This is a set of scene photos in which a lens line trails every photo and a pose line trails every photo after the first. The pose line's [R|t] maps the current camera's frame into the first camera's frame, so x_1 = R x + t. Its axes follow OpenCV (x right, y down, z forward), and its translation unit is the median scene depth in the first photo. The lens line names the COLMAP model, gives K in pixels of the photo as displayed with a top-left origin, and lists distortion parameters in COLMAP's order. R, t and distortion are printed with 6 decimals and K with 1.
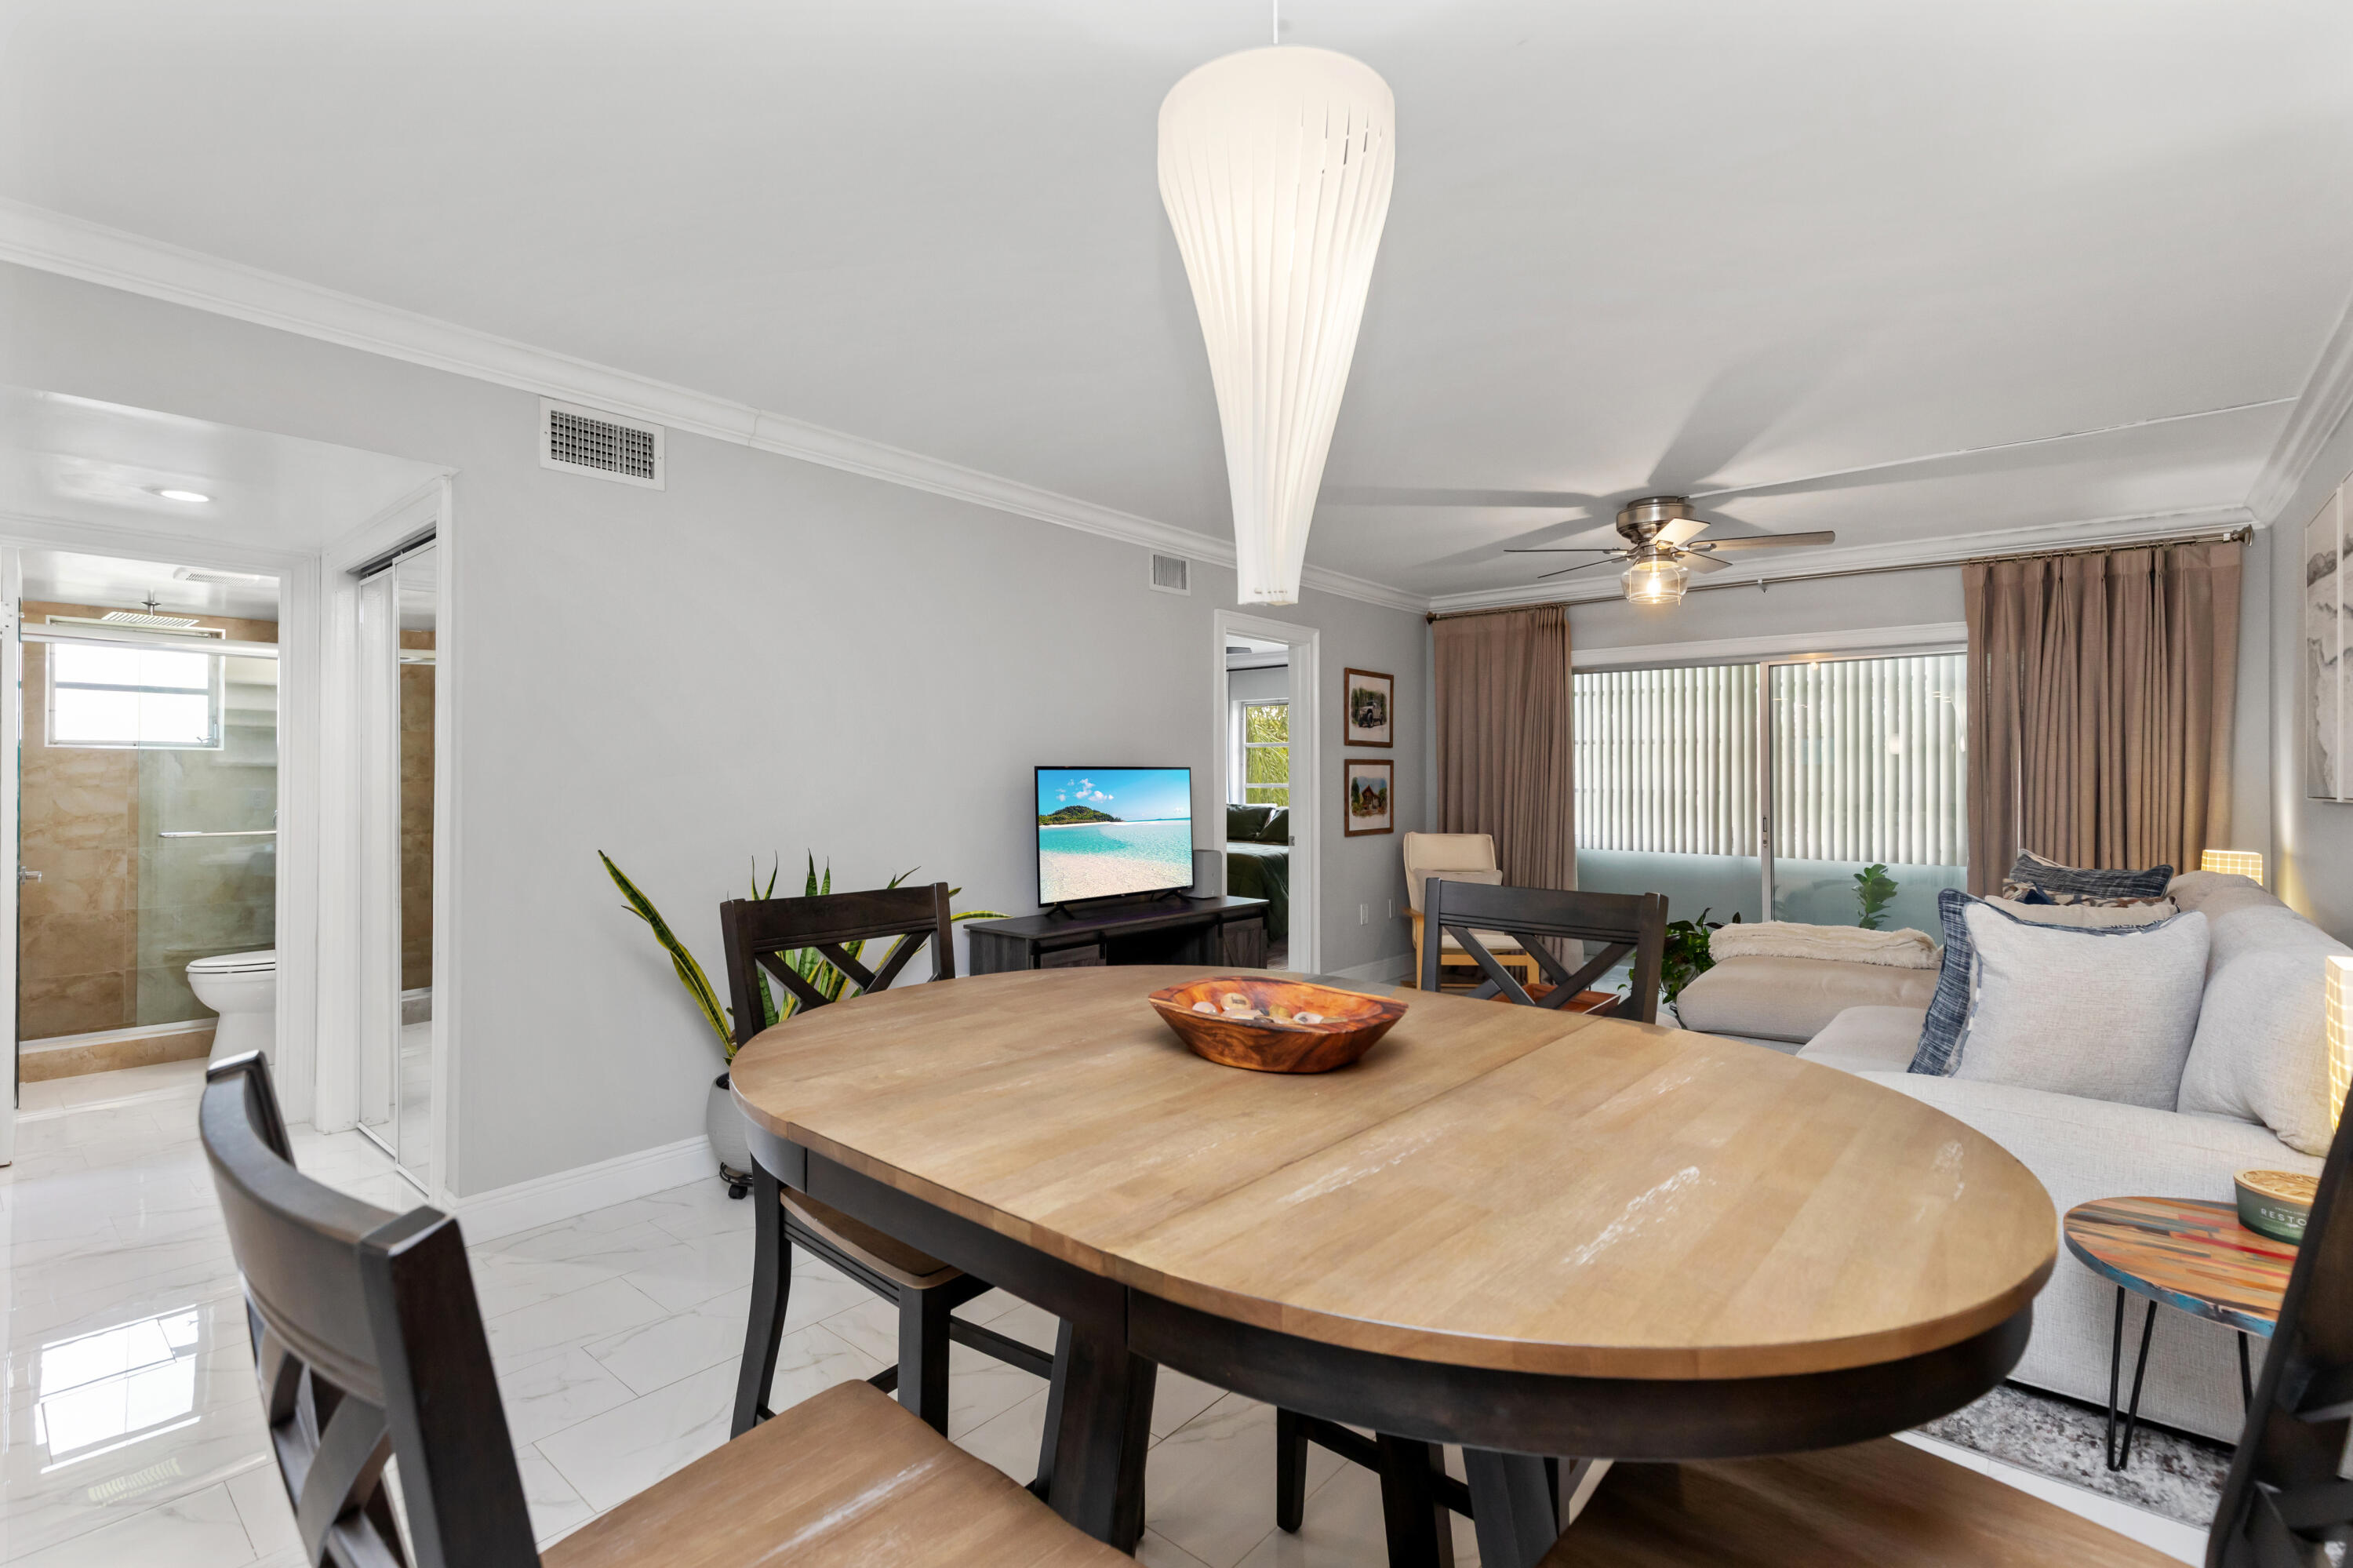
lens RADIAL K [[1080.2, 0, 1169.7], [0, 1080.2, 771.0], [0, 0, 1]] dist [0.011298, -0.000052]
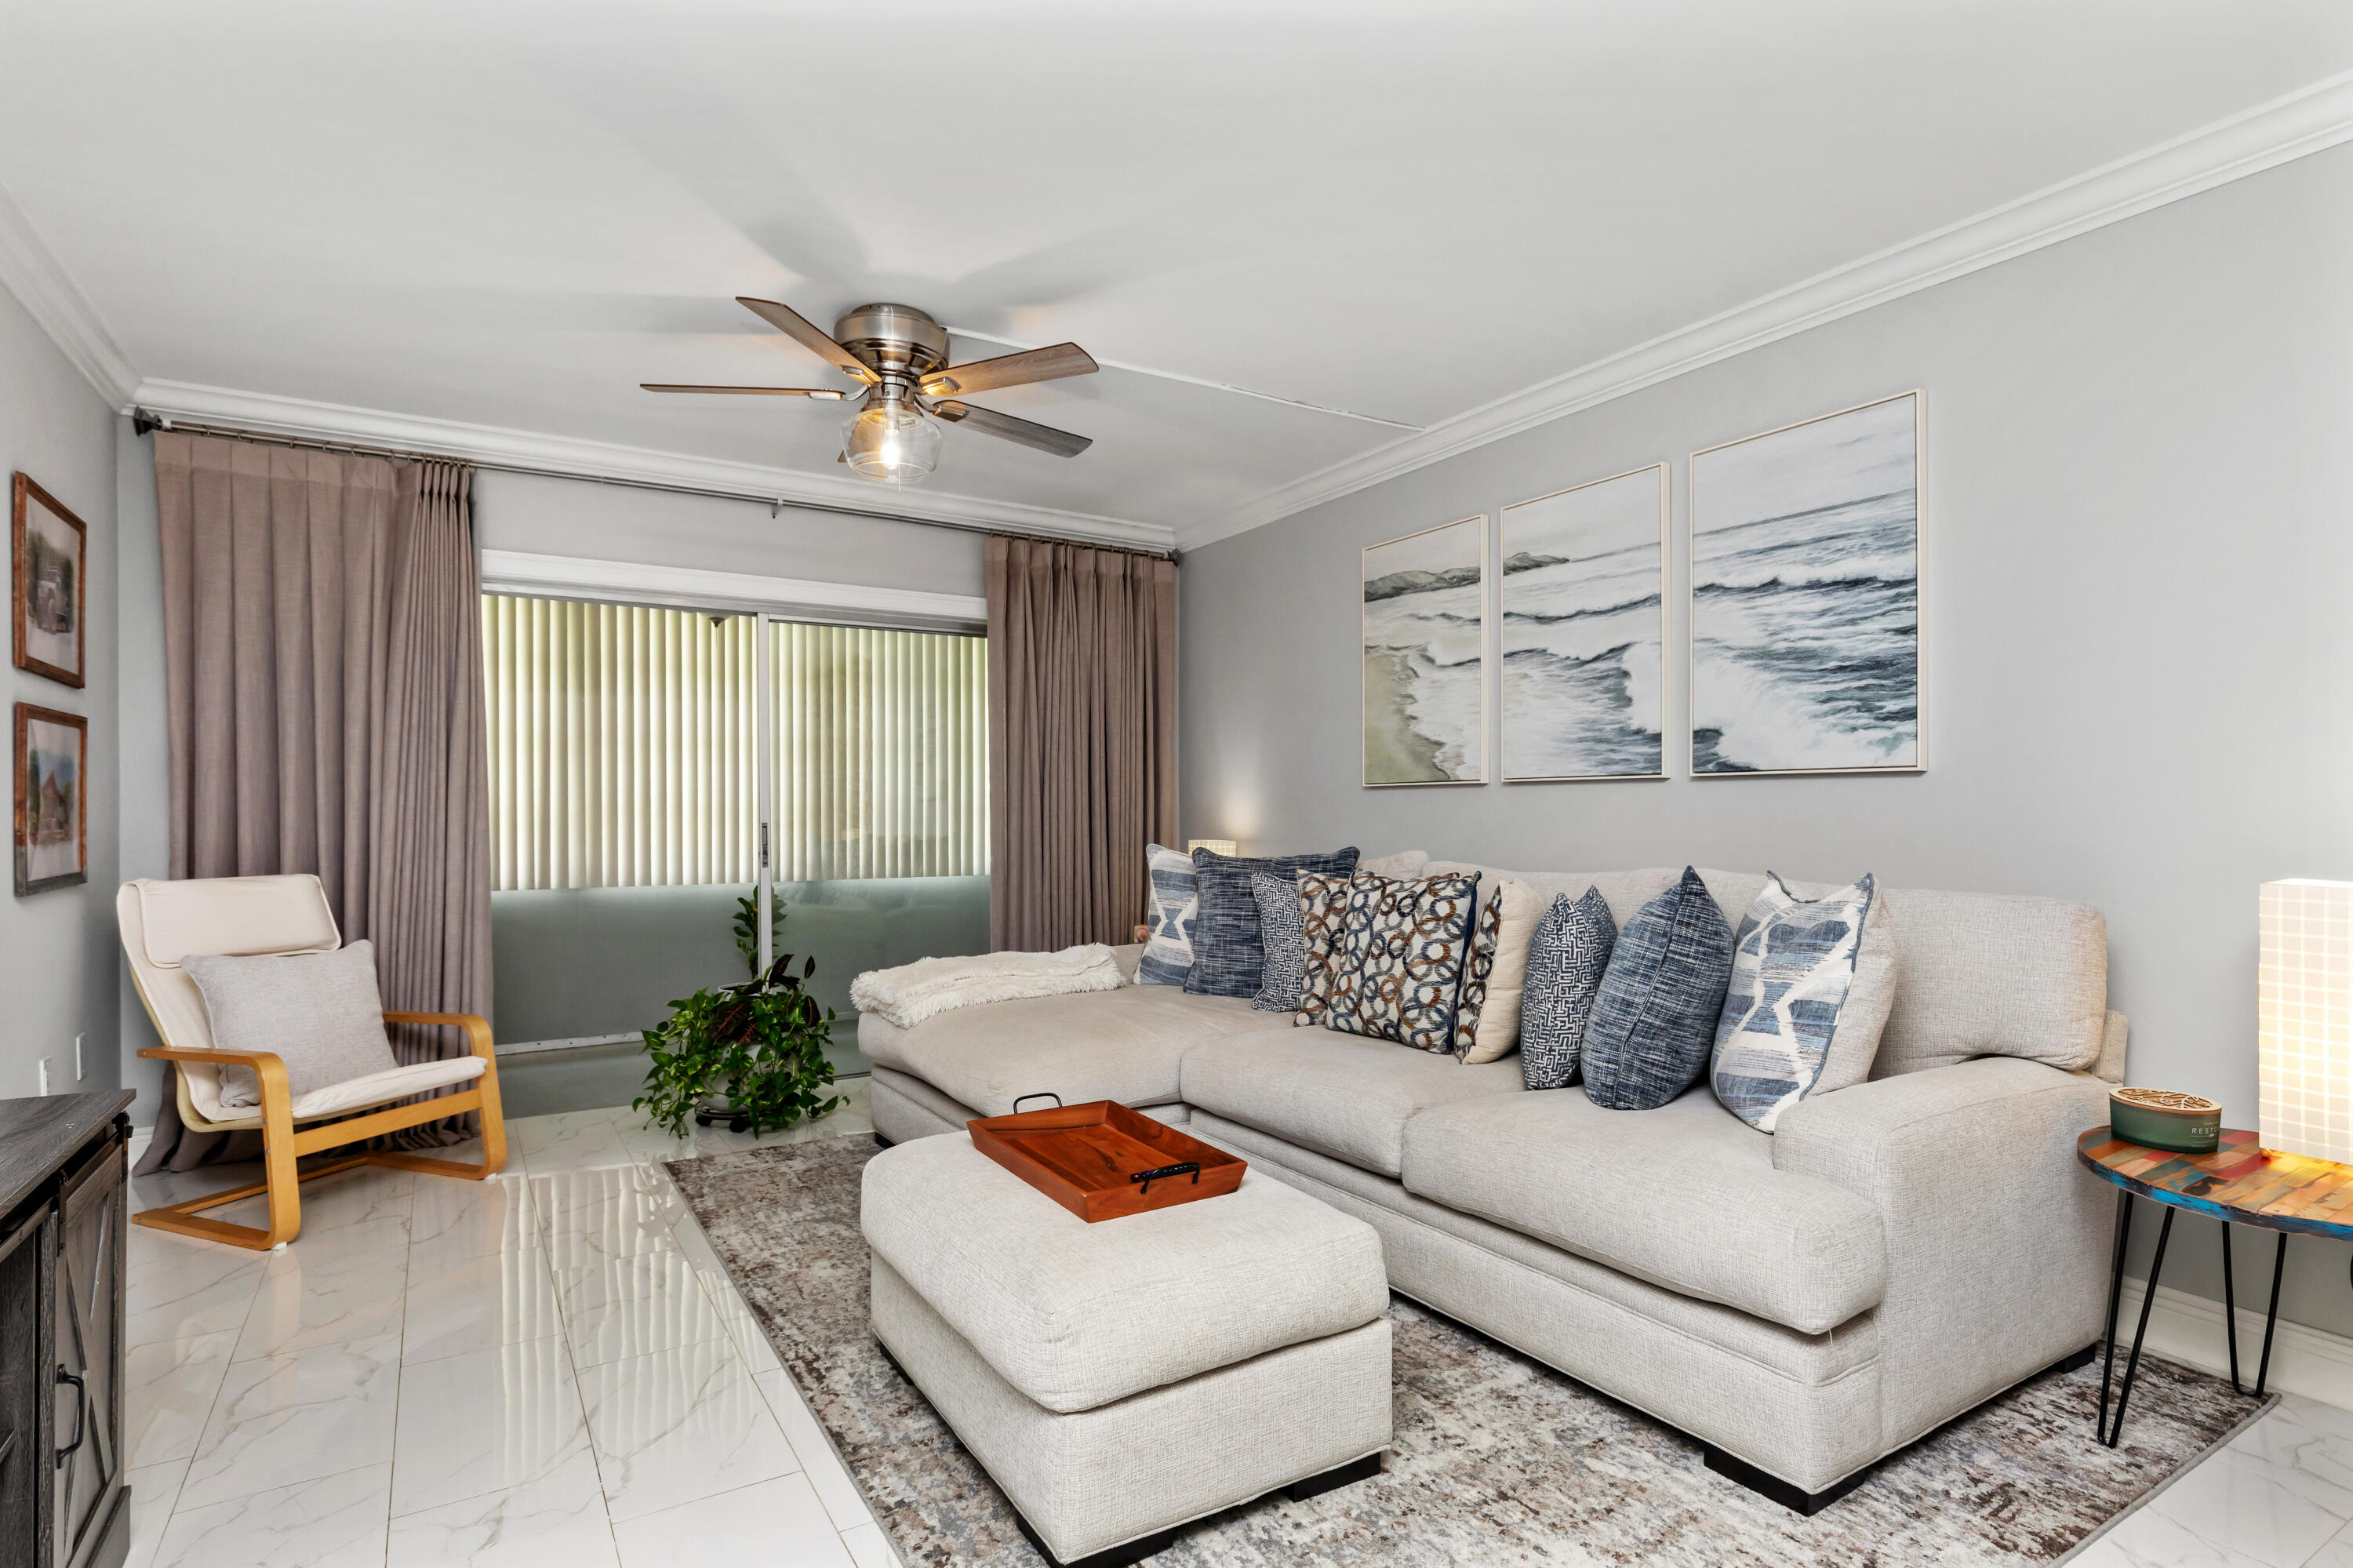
lens RADIAL K [[1177.4, 0, 1163.4], [0, 1177.4, 812.4], [0, 0, 1]] dist [-0.003979, -0.000660]
pose [[0.315837, -0.006195, 0.948793, -0.144162], [-0.002765, 0.999968, 0.007449, 0.031922], [-0.948810, -0.004976, 0.315810, 0.580731]]
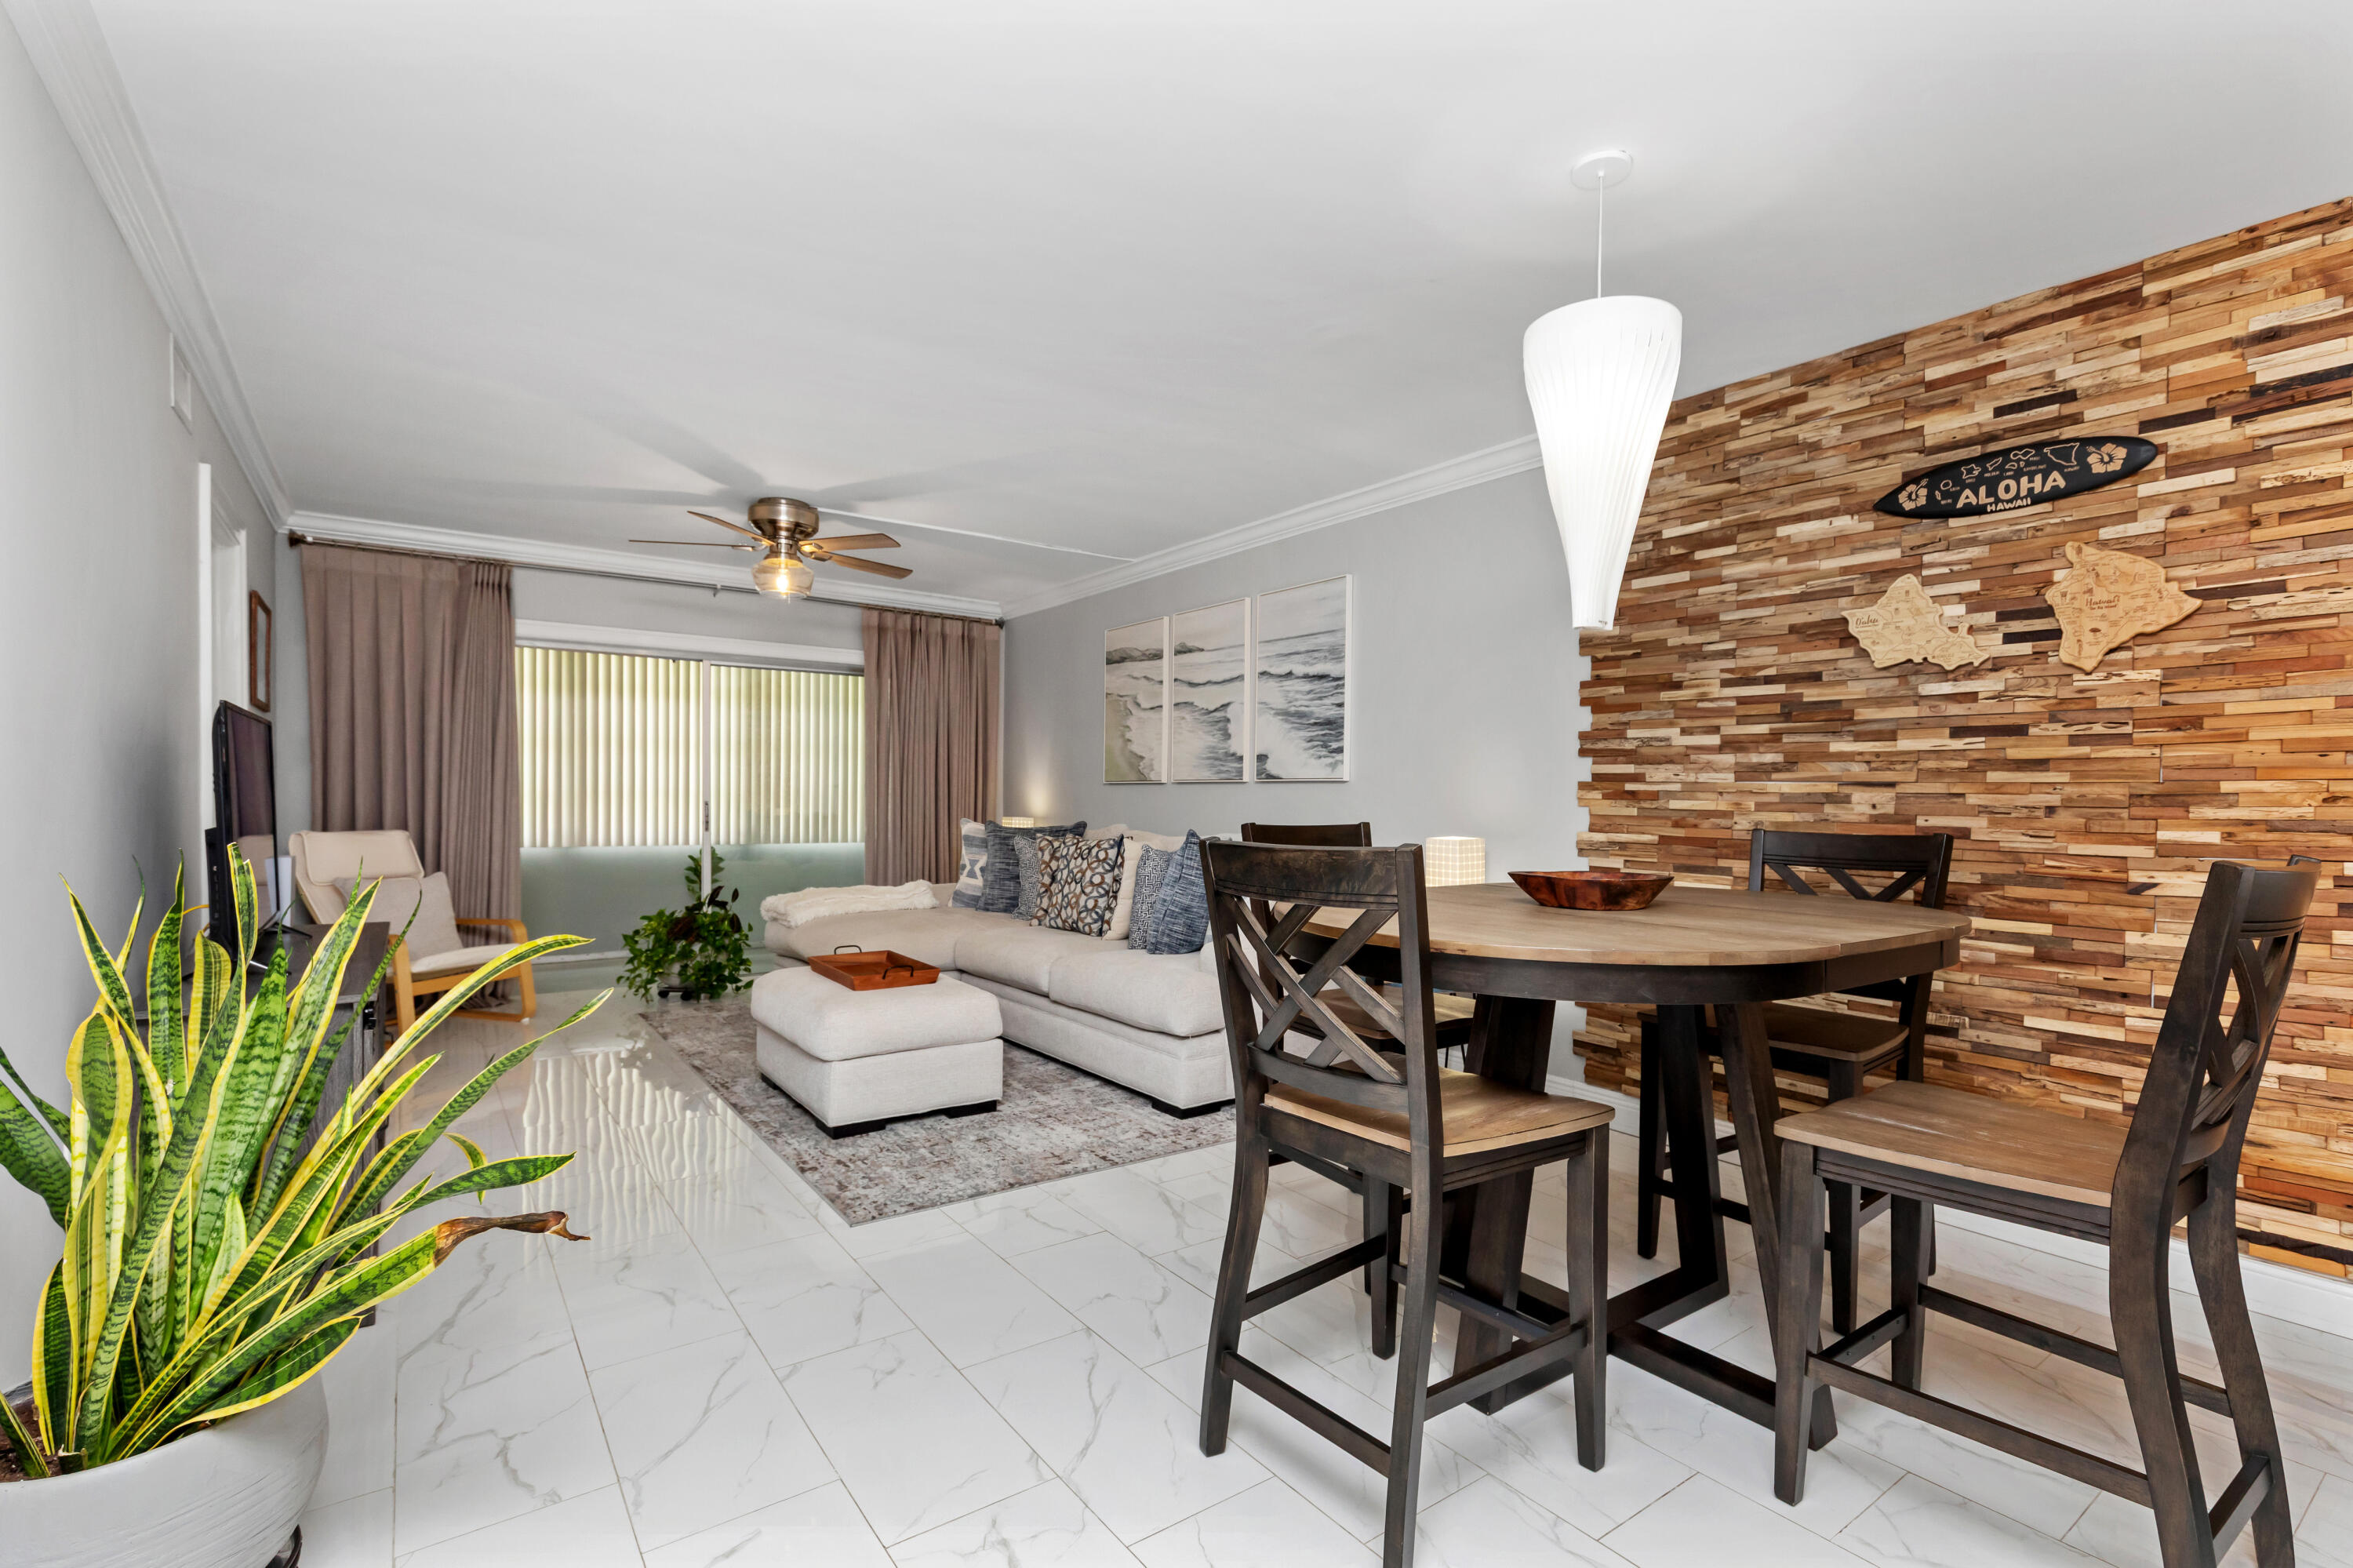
lens RADIAL K [[1064.5, 0, 1175.5], [0, 1064.5, 814.7], [0, 0, 1]] dist [0.000874, -0.000058]
pose [[0.239346, -0.016348, 0.970797, -0.446783], [-0.017144, 0.999631, 0.021061, 0.027798], [-0.970783, -0.021684, 0.238977, 0.336910]]
